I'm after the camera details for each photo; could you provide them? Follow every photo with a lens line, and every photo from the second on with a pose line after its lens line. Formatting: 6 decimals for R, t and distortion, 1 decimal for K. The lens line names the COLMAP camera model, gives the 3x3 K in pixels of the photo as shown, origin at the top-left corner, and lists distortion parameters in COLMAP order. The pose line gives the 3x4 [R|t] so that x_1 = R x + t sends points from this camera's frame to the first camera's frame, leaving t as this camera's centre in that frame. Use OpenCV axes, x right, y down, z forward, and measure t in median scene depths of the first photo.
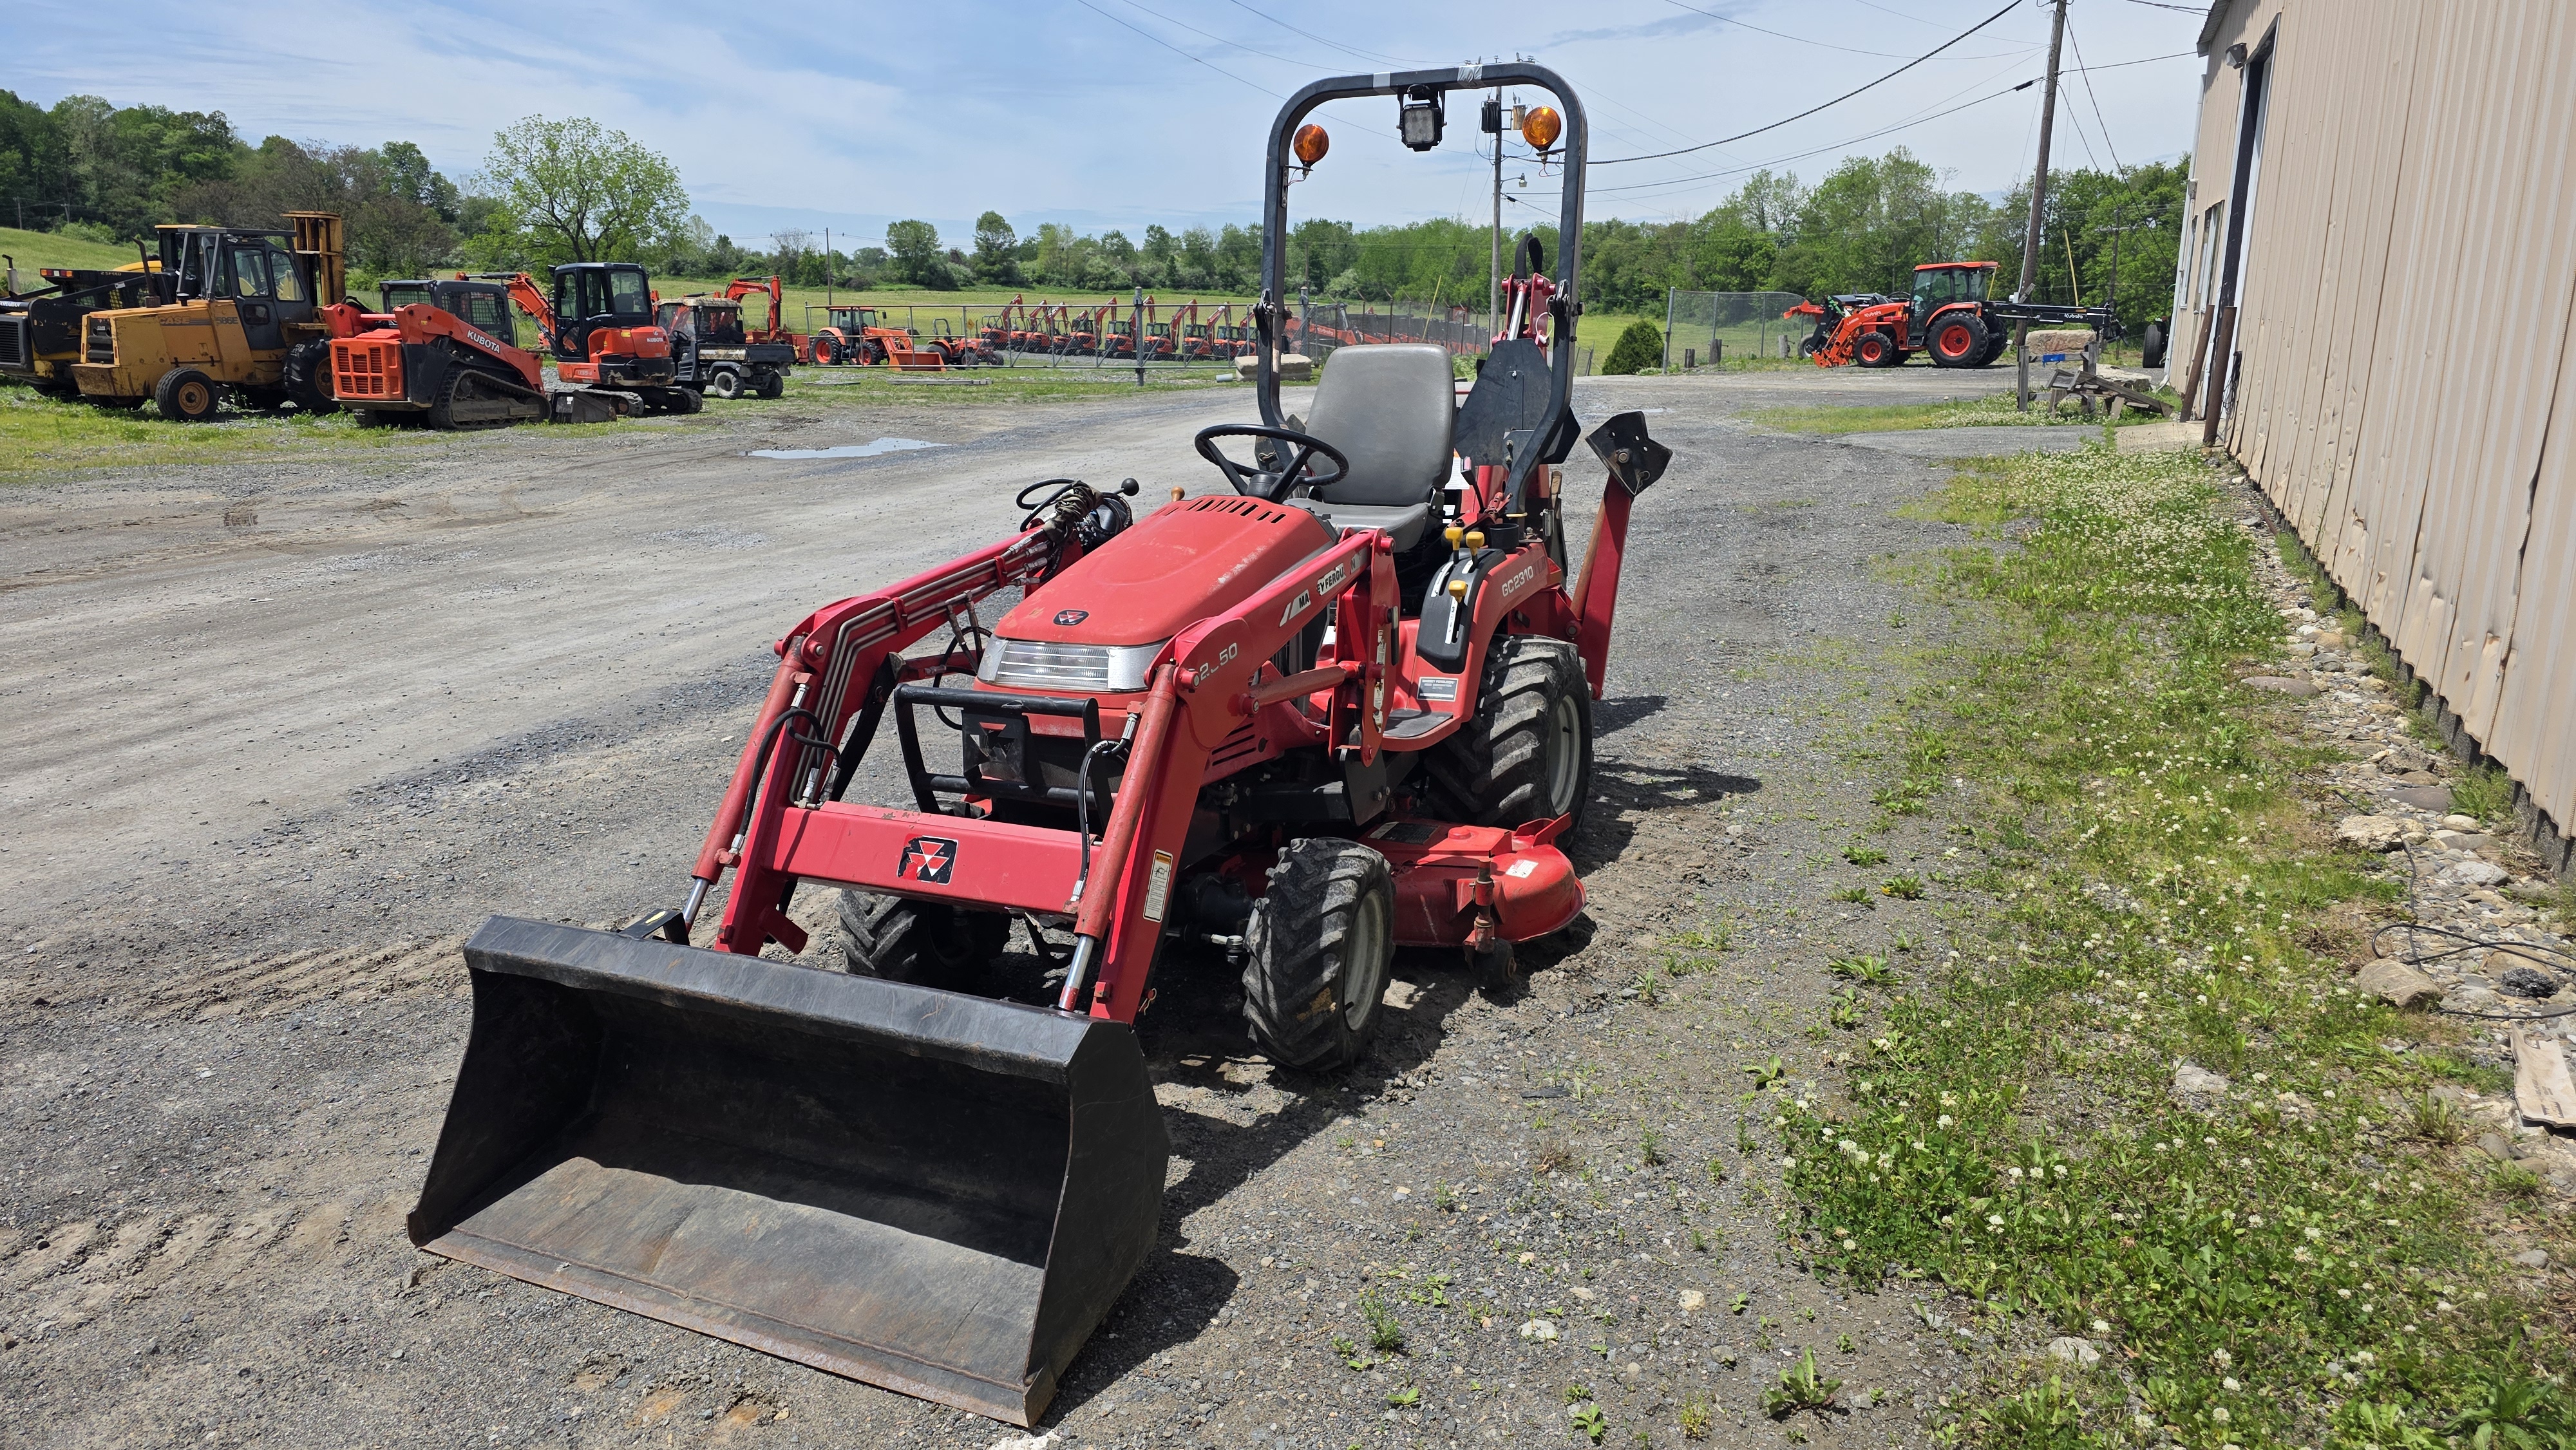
lens RADIAL K [[1809.1, 0, 1288.0], [0, 1809.1, 725.0], [0, 0, 1]] dist [0.062416, -0.053574]
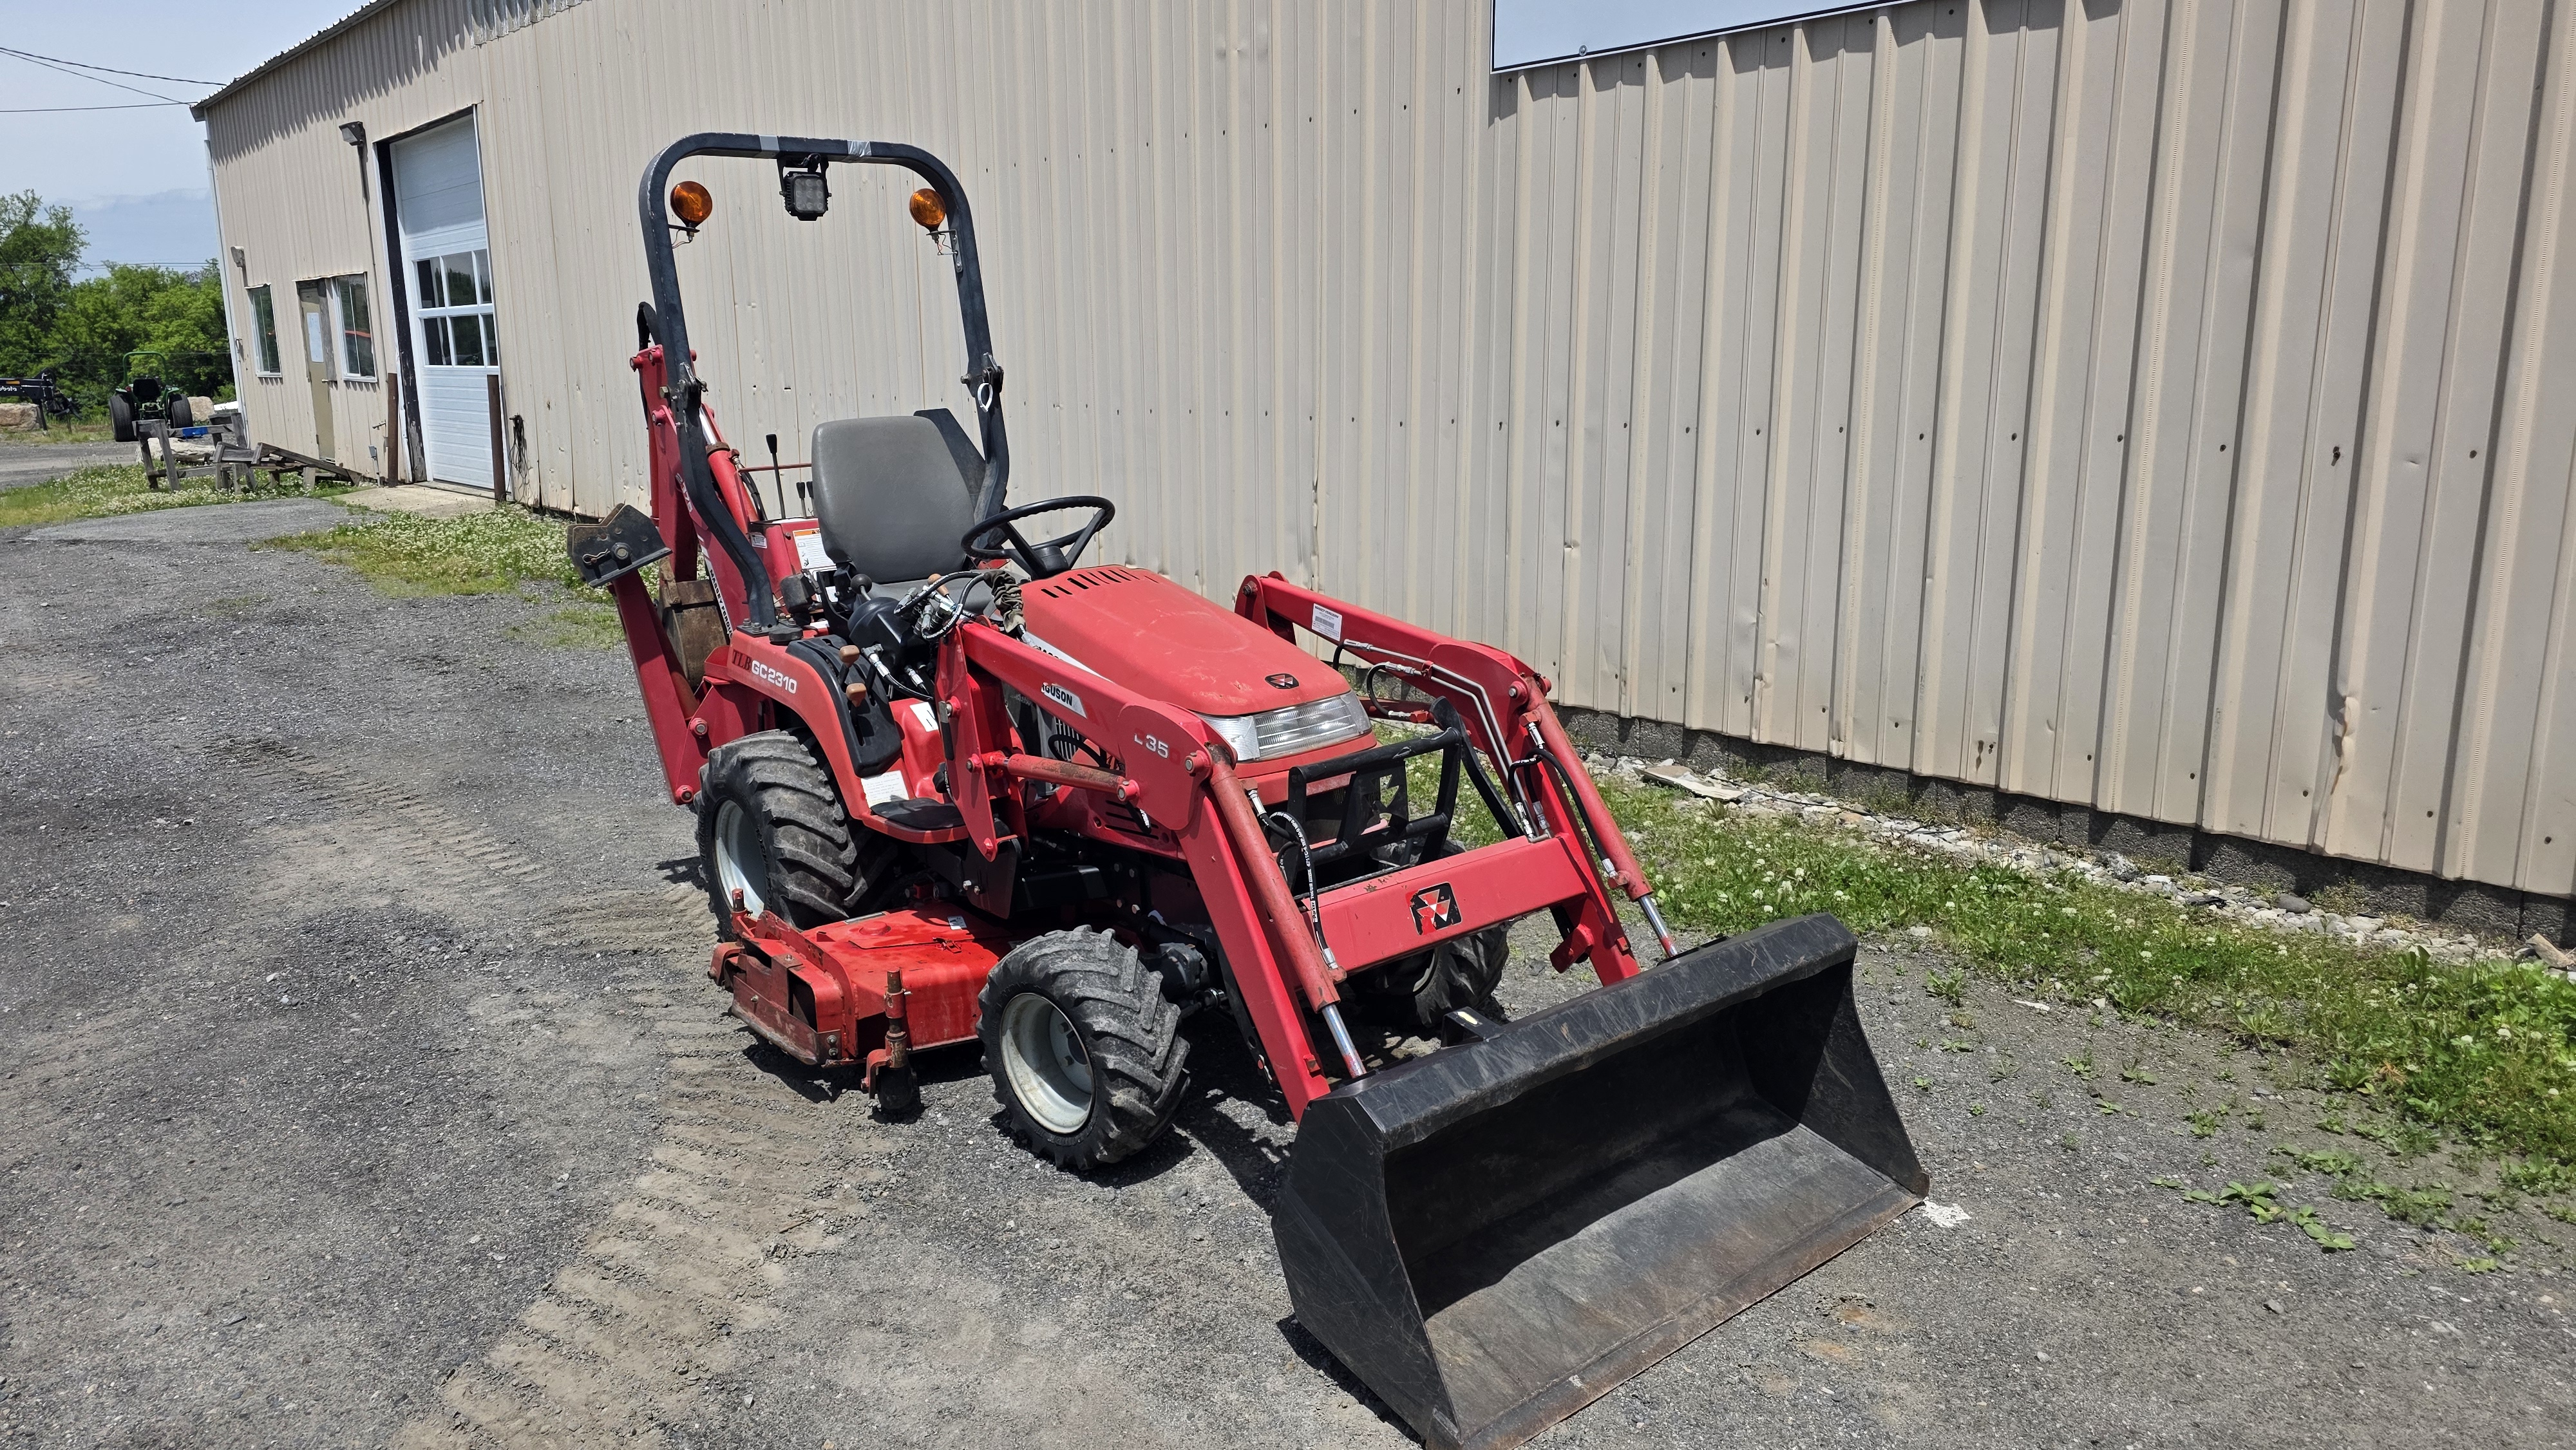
lens RADIAL K [[1809.1, 0, 1288.0], [0, 1809.1, 725.0], [0, 0, 1]] dist [0.062416, -0.053574]
pose [[0.379197, -0.192727, 0.905023, -0.166921], [0.224305, 0.968042, 0.112165, -0.023673], [-0.897717, 0.160469, 0.410309, 0.091955]]
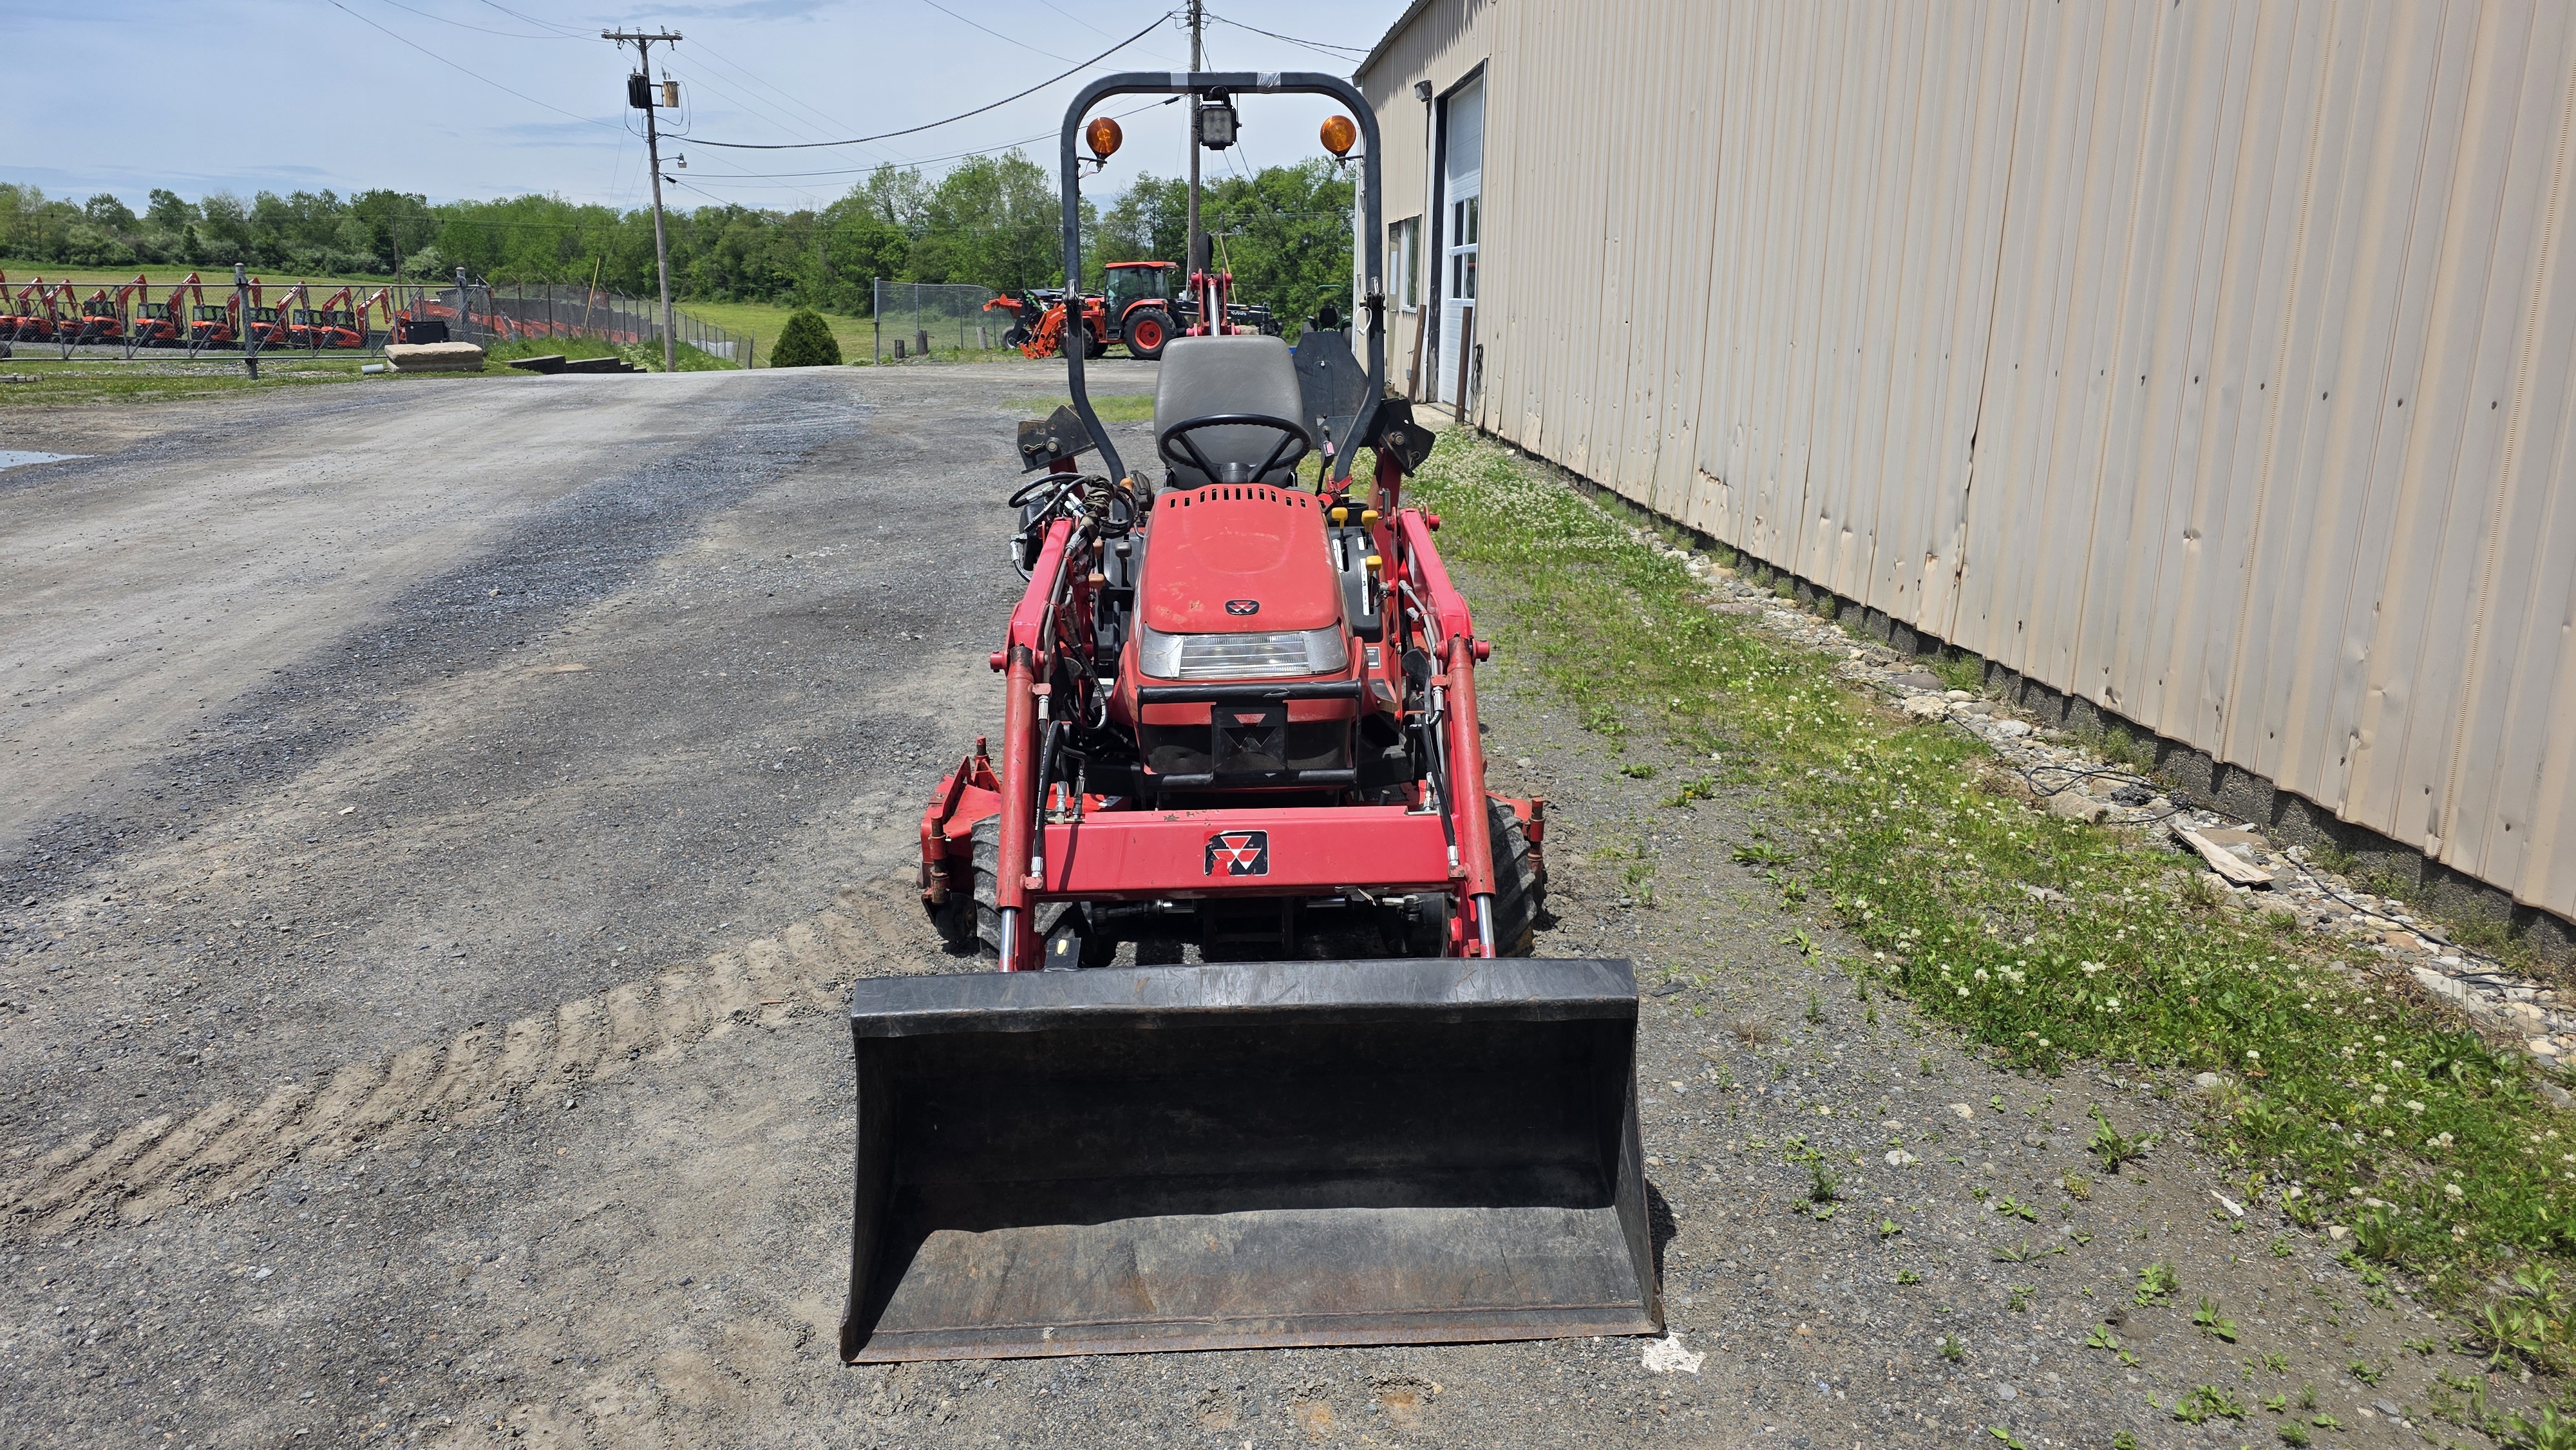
lens RADIAL K [[1816.3, 0, 1294.2], [0, 1816.3, 712.5], [0, 0, 1]] dist [0.089726, -0.105843]
pose [[0.869935, -0.101028, 0.482708, -0.093741], [0.102457, 0.994460, 0.023489, -0.003389], [-0.482407, 0.029023, 0.875466, 0.015718]]
